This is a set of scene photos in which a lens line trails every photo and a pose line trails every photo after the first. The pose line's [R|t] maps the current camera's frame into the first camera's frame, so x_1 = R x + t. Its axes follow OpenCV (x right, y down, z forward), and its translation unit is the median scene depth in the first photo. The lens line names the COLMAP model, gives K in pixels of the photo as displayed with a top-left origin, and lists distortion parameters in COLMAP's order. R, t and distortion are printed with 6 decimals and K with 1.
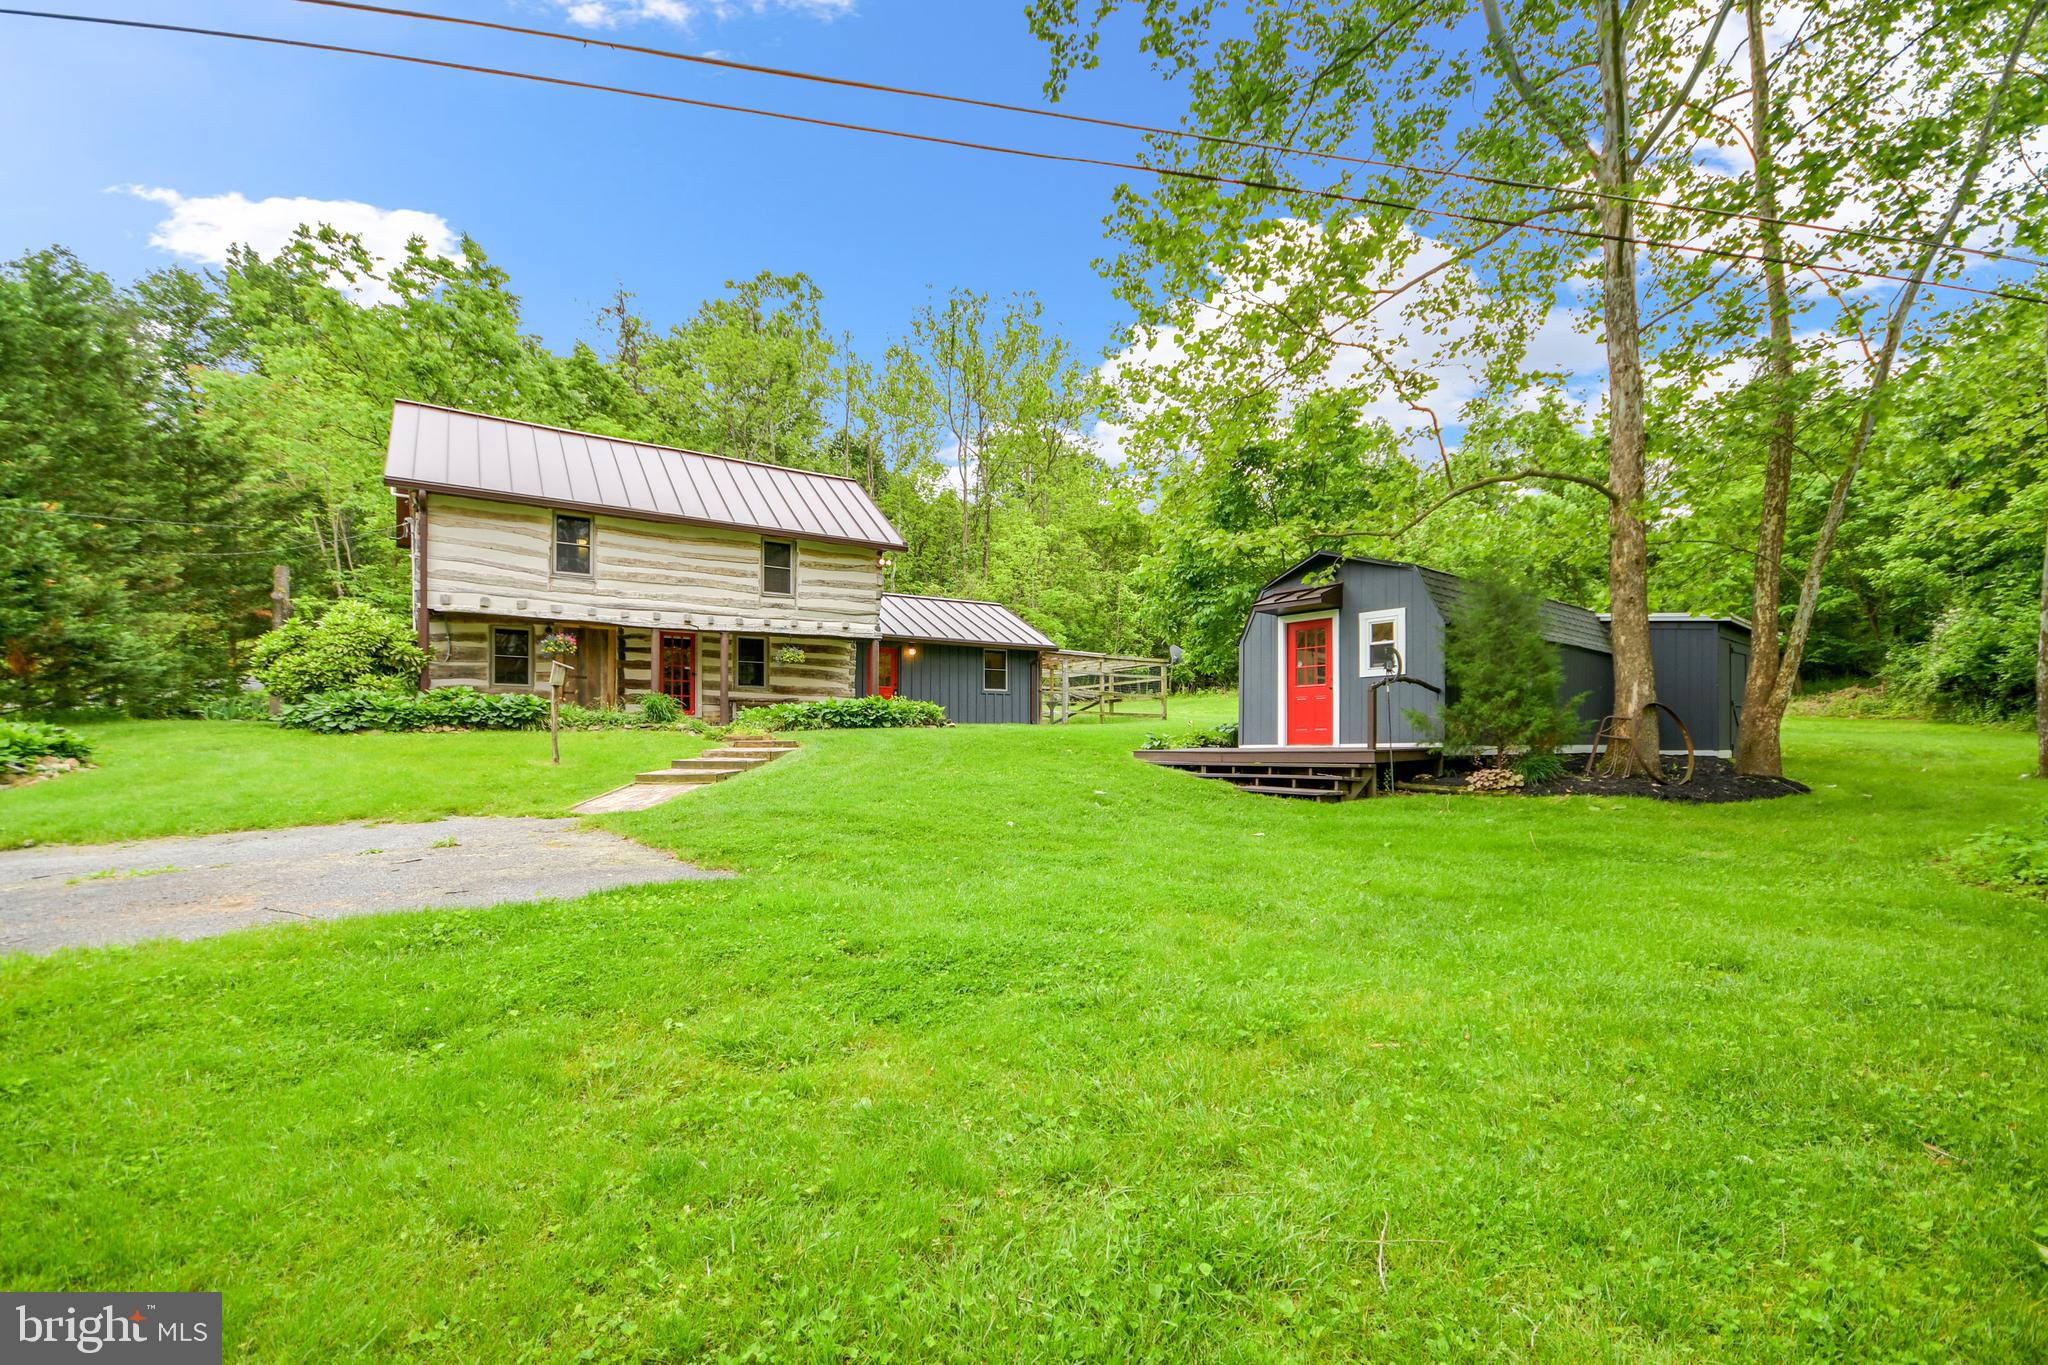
lens RADIAL K [[930.0, 0, 1032.3], [0, 930.0, 749.9], [0, 0, 1]] dist [-0.001536, 0.000179]
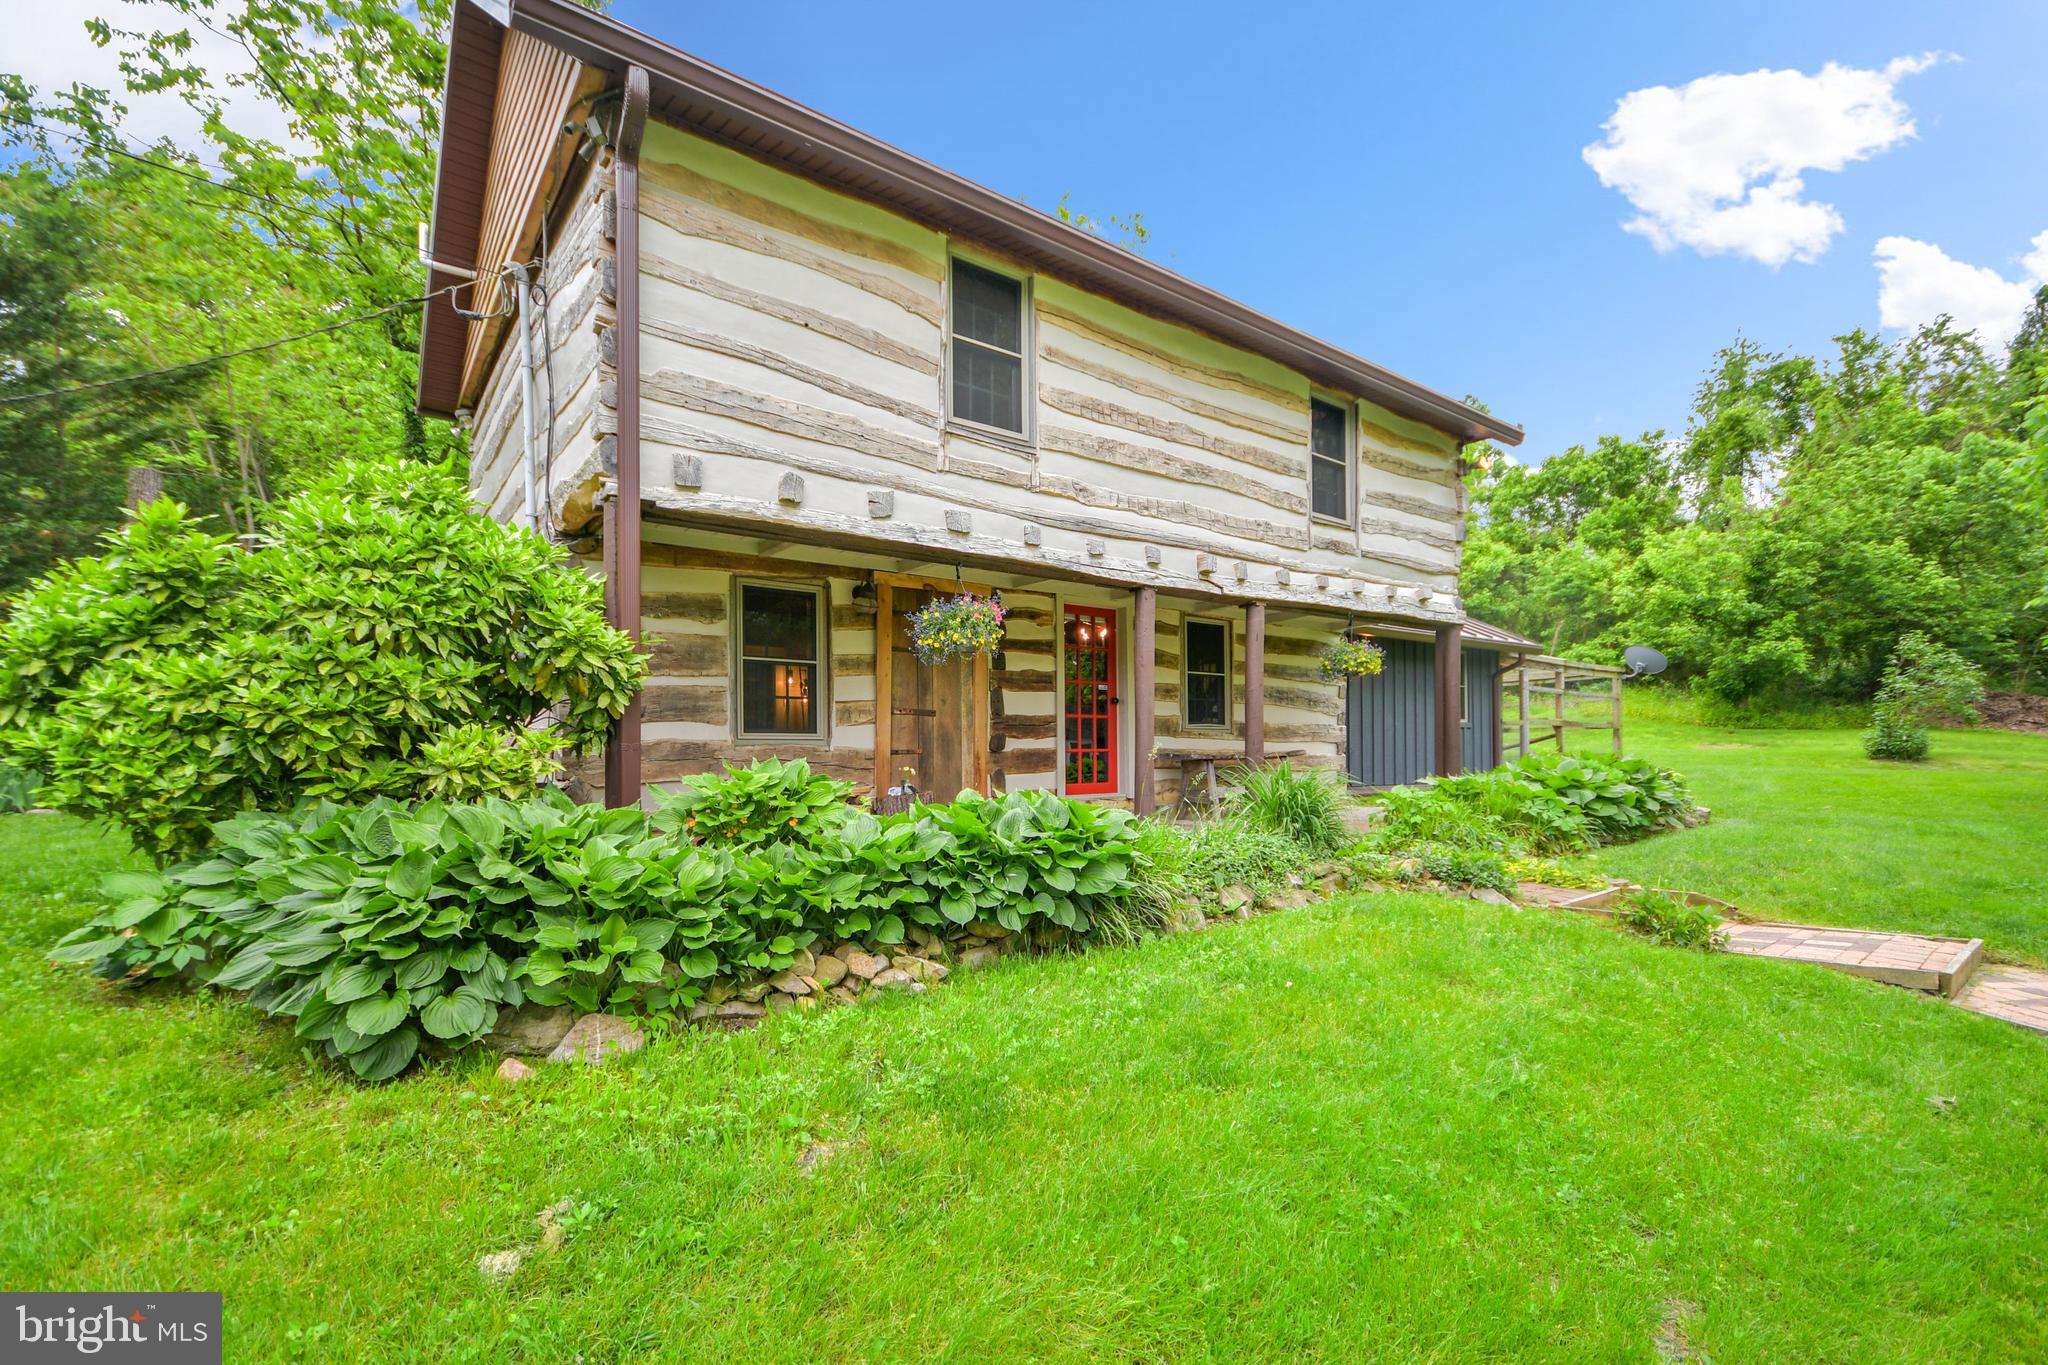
lens RADIAL K [[930.0, 0, 1027.0], [0, 930.0, 772.3], [0, 0, 1]] dist [-0.001536, 0.000179]
pose [[0.997938, -0.008590, 0.063607, -0.456855], [0.007782, 0.999886, 0.012940, -0.055815], [-0.063711, -0.012419, 0.997891, 0.579846]]
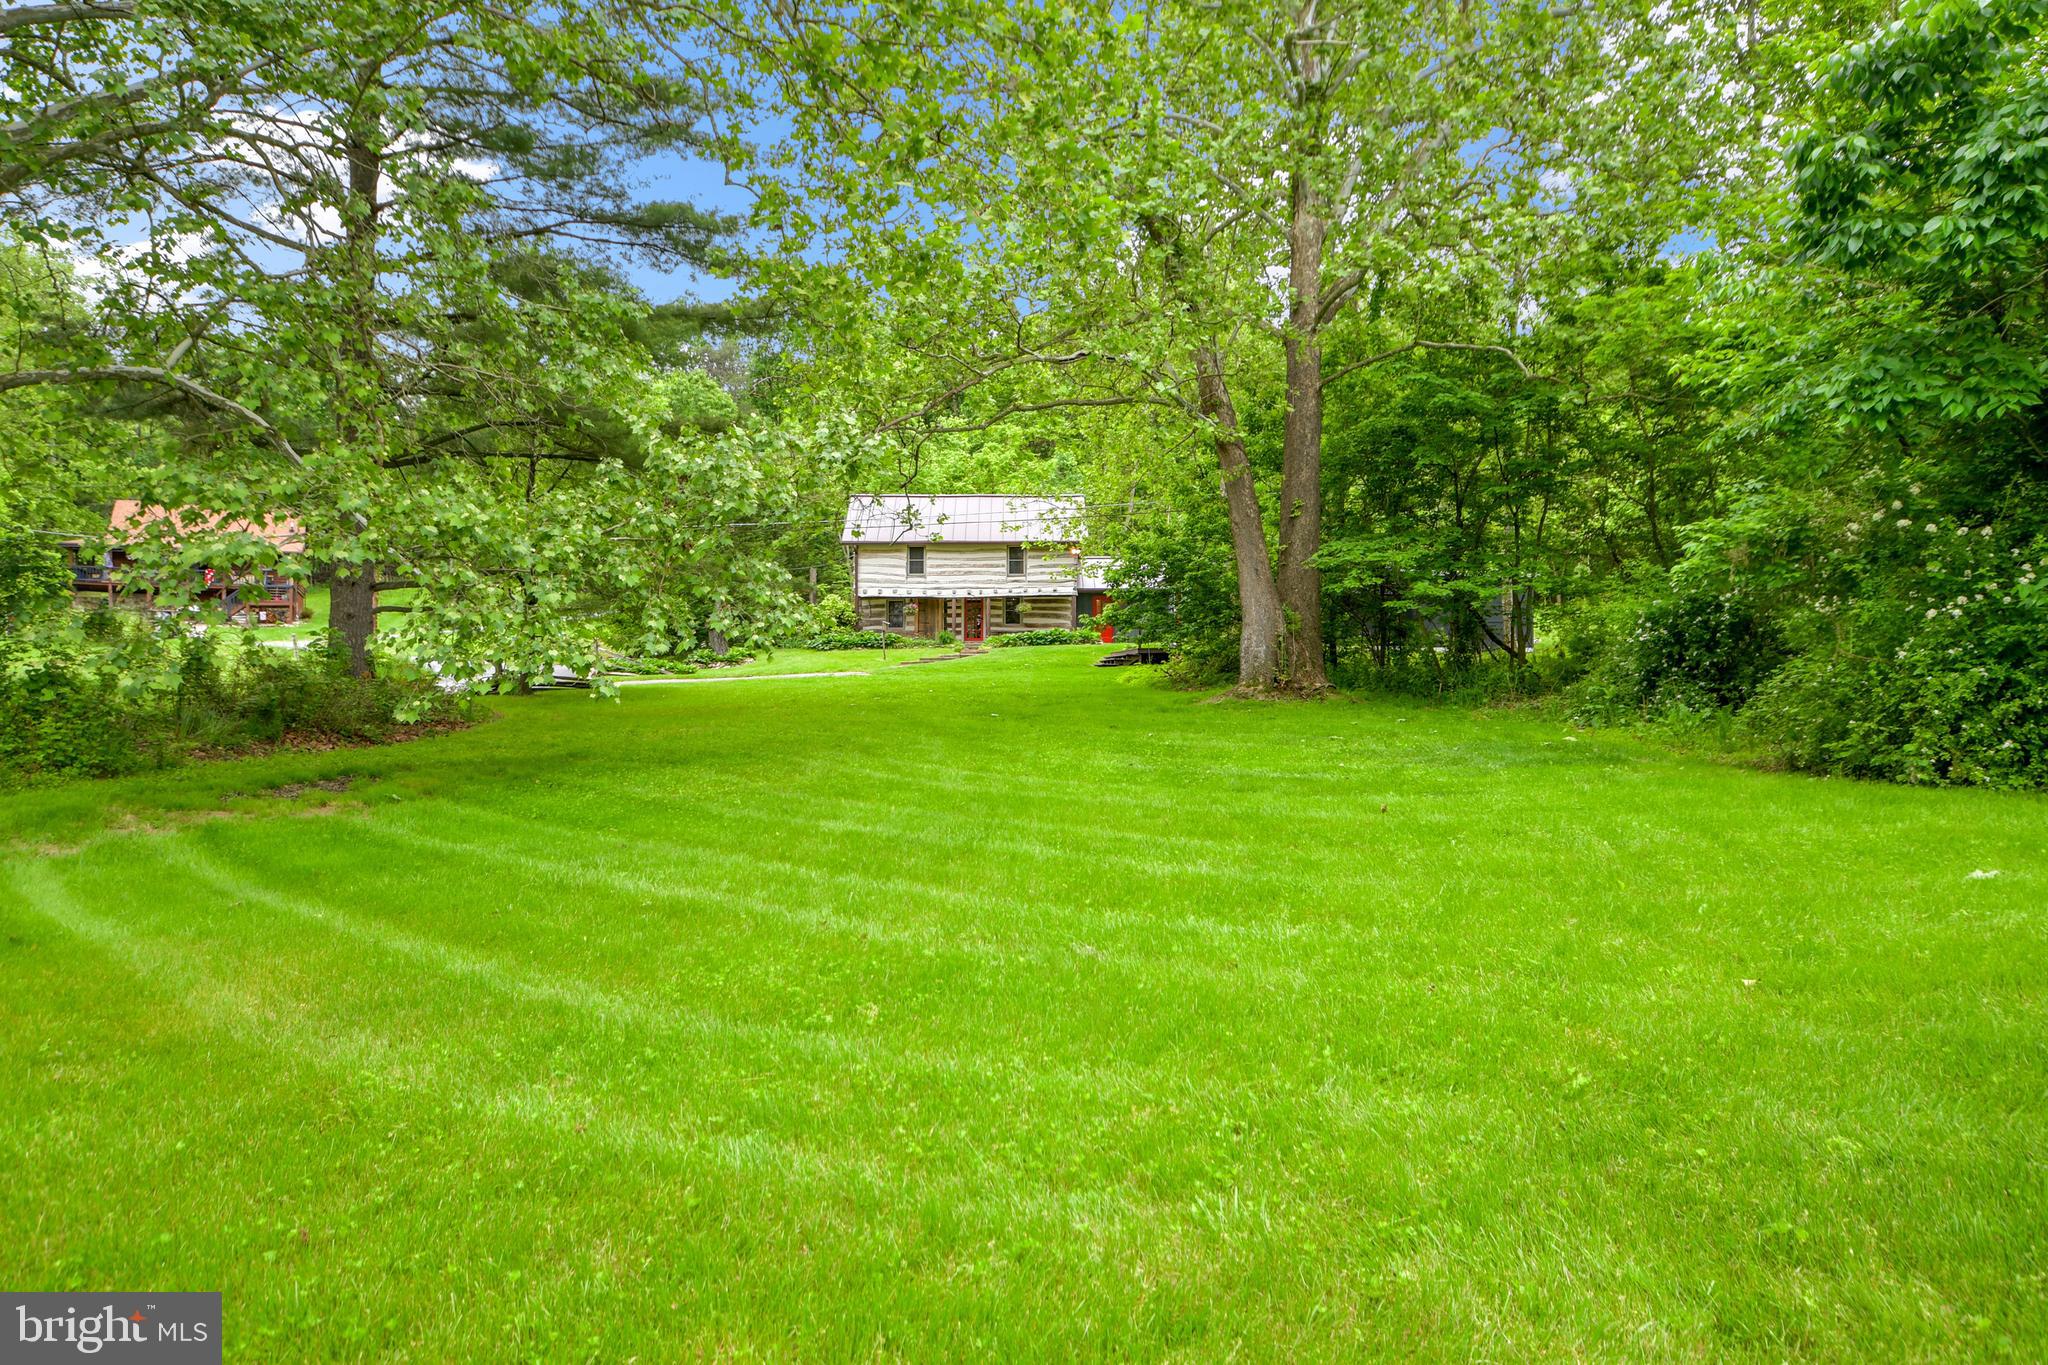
lens RADIAL K [[1400.1, 0, 1018.0], [0, 1400.1, 676.4], [0, 0, 1]] dist [-0.003942, 0.000036]
pose [[0.848589, -0.010163, -0.528955, 1.237508], [0.003022, 0.999892, -0.014363, 0.077916], [0.529044, 0.010590, 0.848528, -1.407047]]
